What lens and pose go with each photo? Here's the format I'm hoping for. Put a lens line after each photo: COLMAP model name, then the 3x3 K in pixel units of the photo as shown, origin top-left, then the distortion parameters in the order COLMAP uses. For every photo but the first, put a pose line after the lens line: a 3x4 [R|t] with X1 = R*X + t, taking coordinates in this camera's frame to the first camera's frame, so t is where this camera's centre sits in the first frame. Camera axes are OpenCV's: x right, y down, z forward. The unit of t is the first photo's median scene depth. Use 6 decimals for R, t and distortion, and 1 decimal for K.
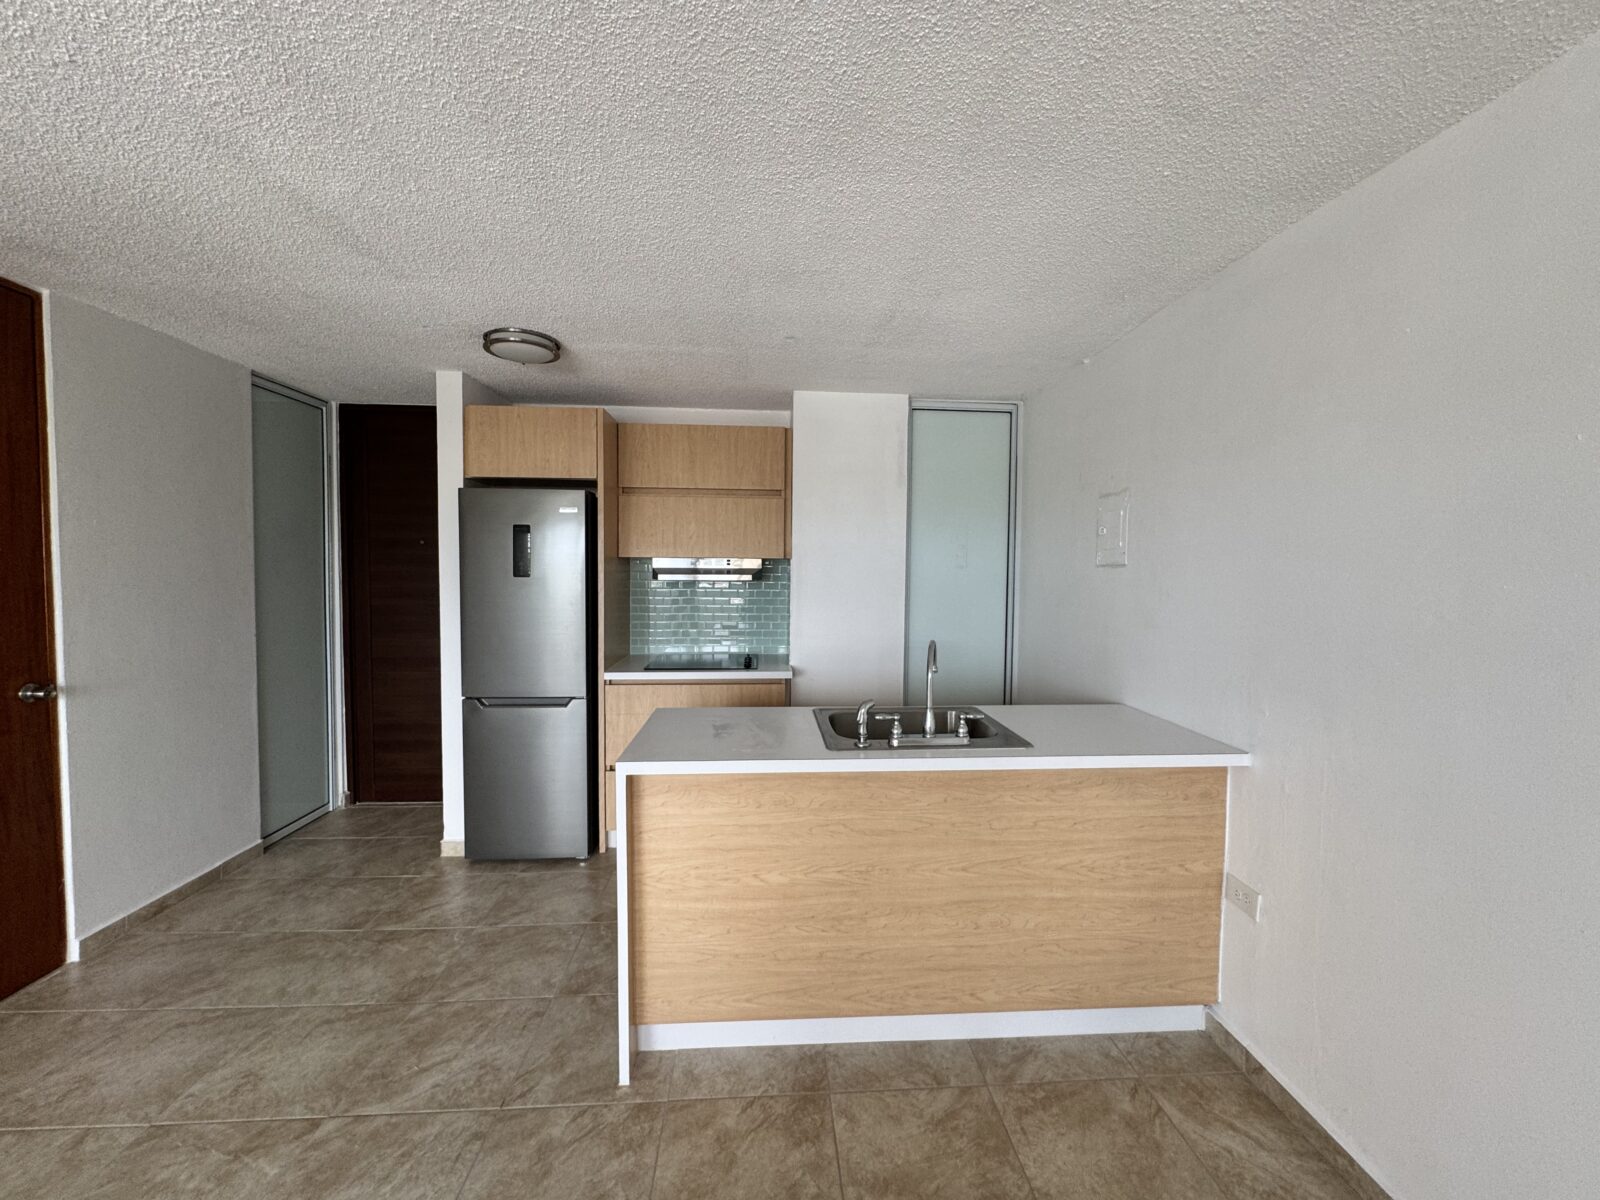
lens RADIAL K [[640.6, 0, 805.1], [0, 640.6, 594.9], [0, 0, 1]] dist [0.001701, -0.000113]
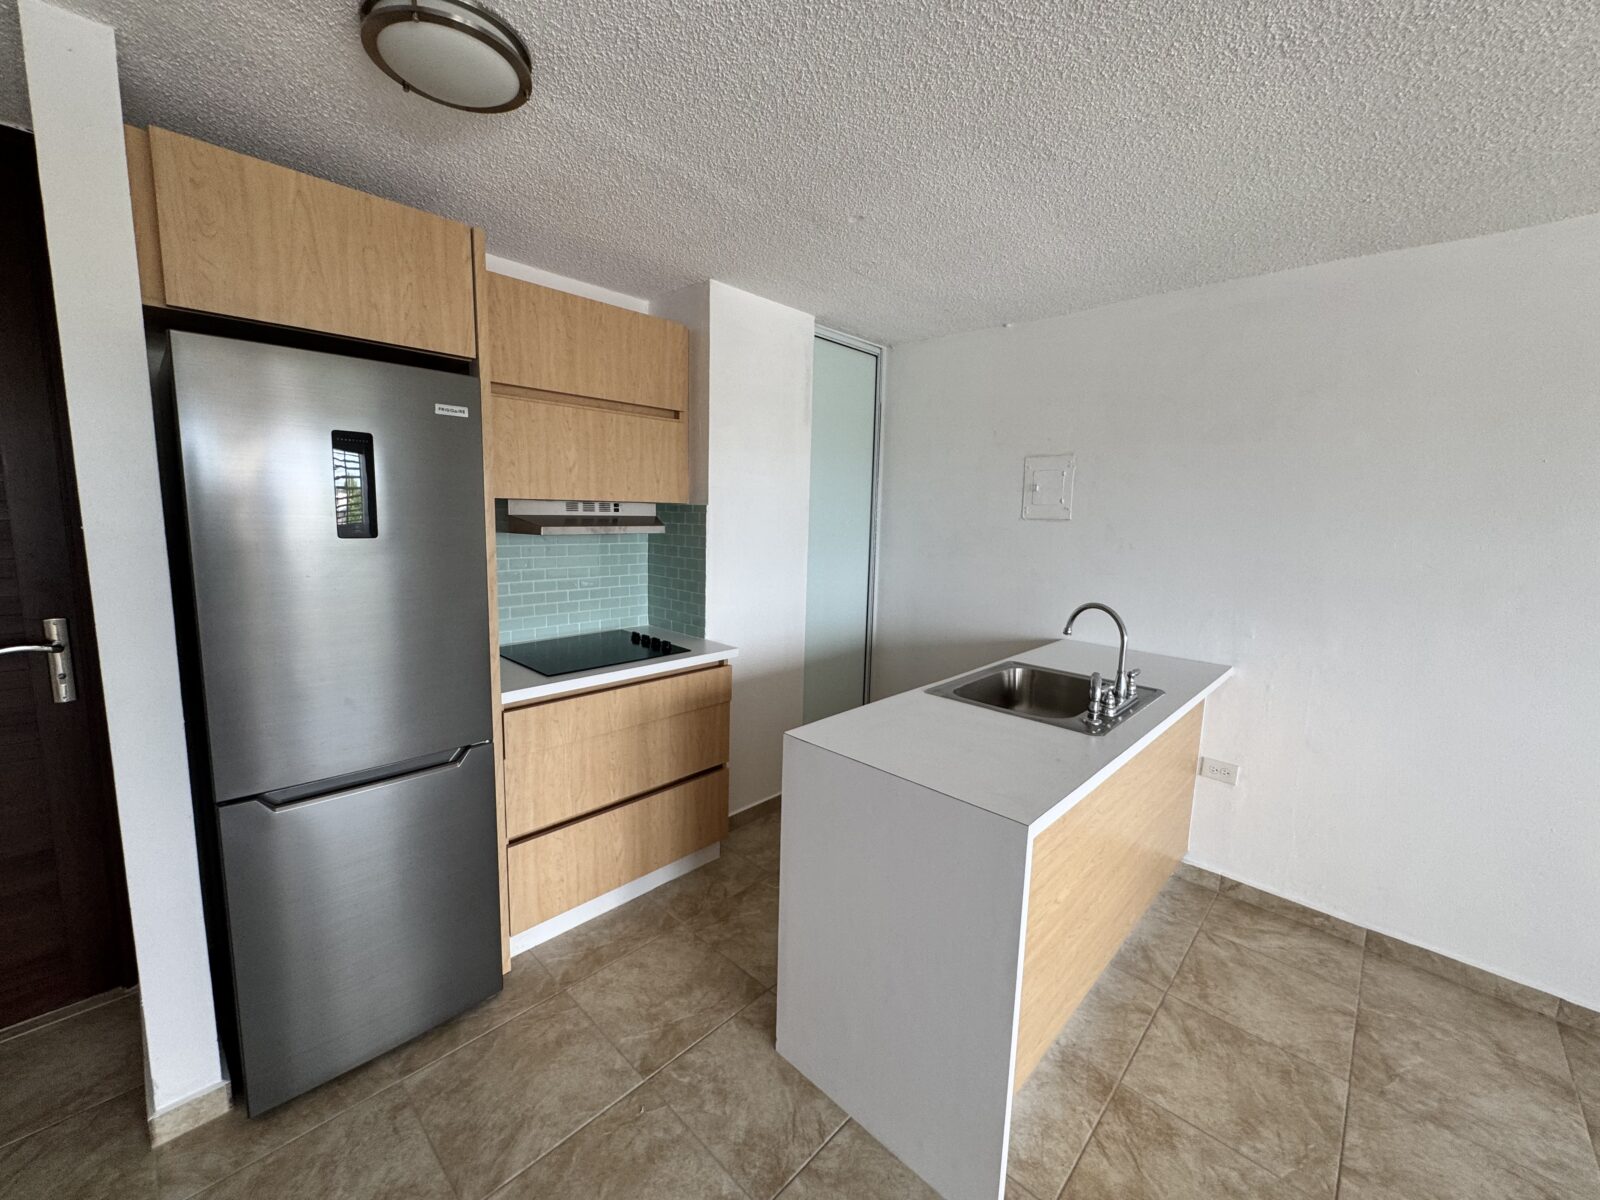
lens RADIAL K [[640.6, 0, 797.8], [0, 640.6, 592.8], [0, 0, 1]] dist [0.001701, -0.000113]
pose [[0.734157, -0.078827, 0.674388, -0.538817], [0.008686, 0.994247, 0.106758, -0.036292], [-0.678924, -0.072519, 0.730619, 0.400738]]
